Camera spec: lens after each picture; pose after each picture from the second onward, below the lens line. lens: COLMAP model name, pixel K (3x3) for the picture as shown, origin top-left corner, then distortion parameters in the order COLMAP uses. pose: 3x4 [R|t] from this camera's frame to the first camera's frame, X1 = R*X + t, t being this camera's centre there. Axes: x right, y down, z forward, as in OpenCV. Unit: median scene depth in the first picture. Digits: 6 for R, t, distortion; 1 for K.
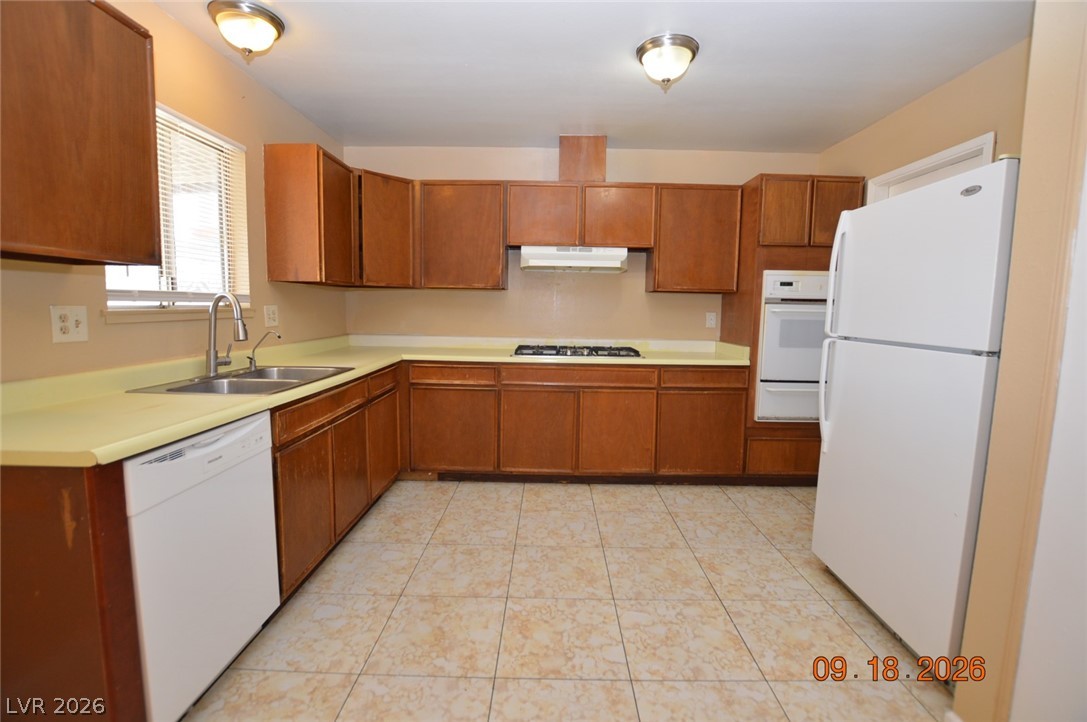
lens RADIAL K [[483.5, 0, 545.9], [0, 483.5, 357.3], [0, 0, 1]] dist [-0.031938, 0.001465]
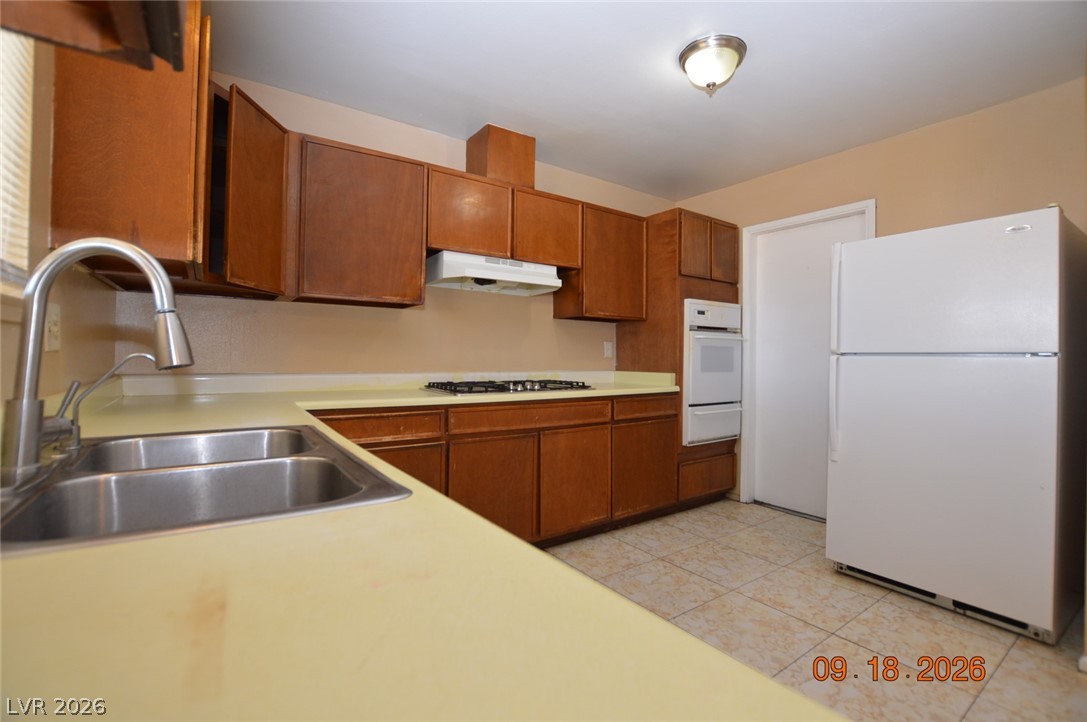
lens RADIAL K [[483.5, 0, 543.0], [0, 483.5, 359.3], [0, 0, 1]] dist [-0.031938, 0.001465]
pose [[0.813307, -0.010945, 0.581732, -0.393174], [0.063555, 0.995512, -0.070125, 0.002774], [-0.578354, 0.094005, 0.810352, 0.333274]]
